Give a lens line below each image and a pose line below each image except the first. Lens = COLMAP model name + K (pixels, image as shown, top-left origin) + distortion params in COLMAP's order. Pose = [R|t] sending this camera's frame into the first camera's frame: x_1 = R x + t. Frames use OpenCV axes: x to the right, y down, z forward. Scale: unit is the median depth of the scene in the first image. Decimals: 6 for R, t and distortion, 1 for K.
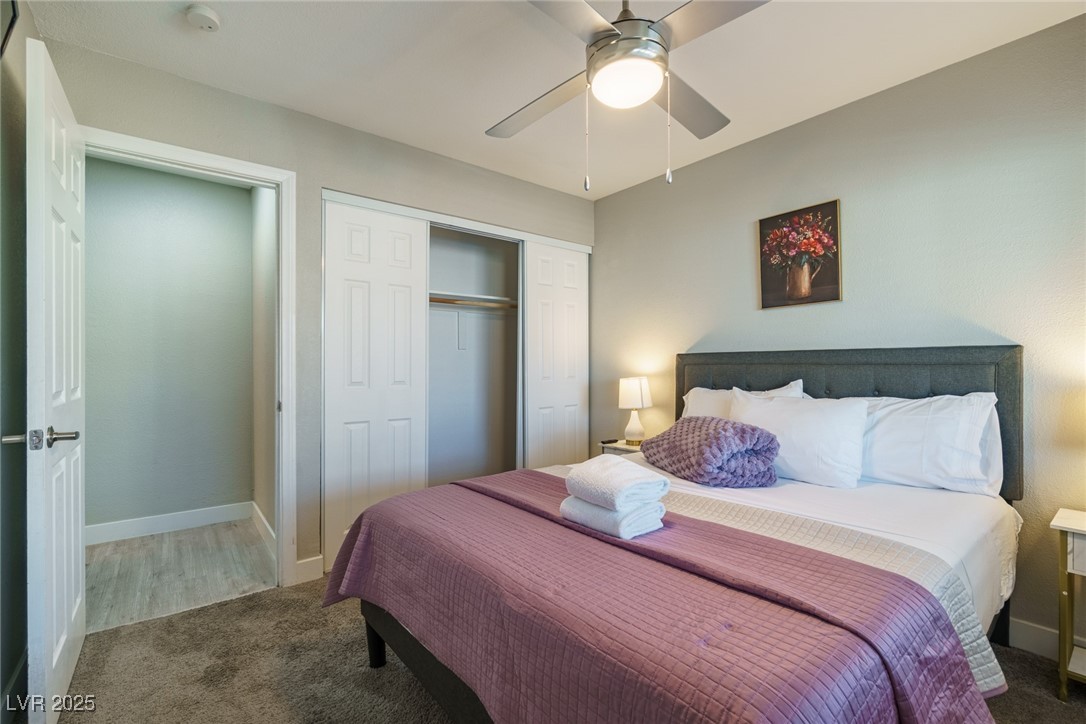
lens RADIAL K [[484.6, 0, 540.8], [0, 484.6, 369.2], [0, 0, 1]] dist [0.001194, -0.000076]
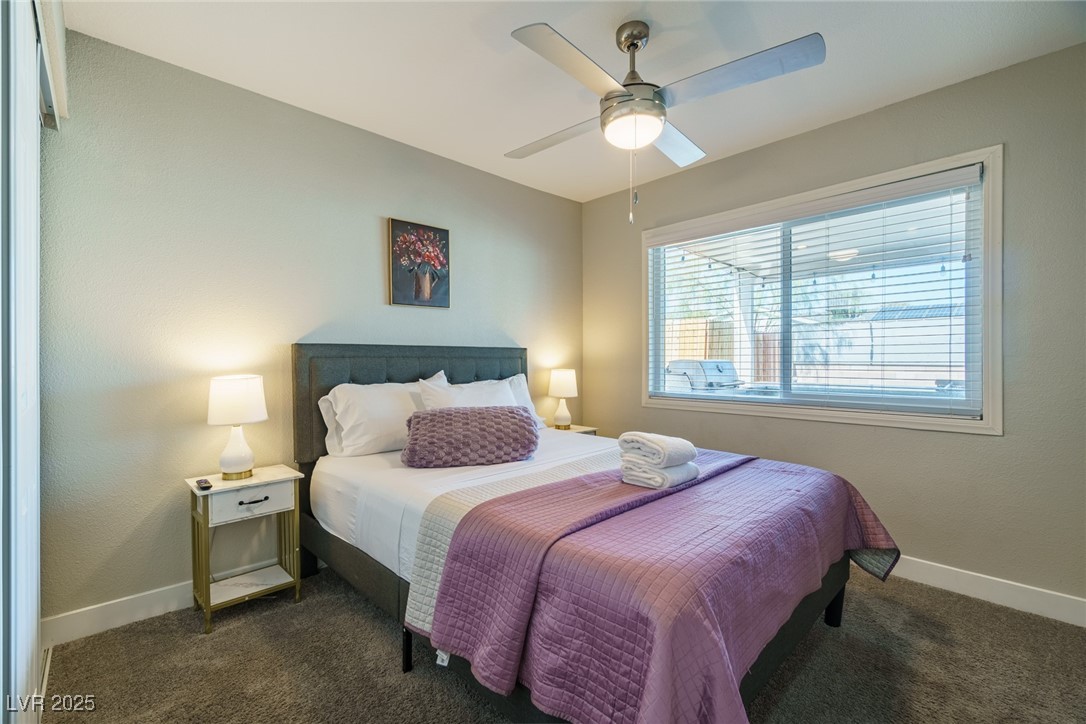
lens RADIAL K [[464.7, 0, 543.0], [0, 464.7, 362.0], [0, 0, 1]] dist [0.022783, 0.000158]
pose [[-0.086582, -0.006196, 0.996225, -0.616493], [0.009337, 0.999932, 0.007031, -0.004755], [-0.996201, 0.009910, -0.086518, 0.822200]]
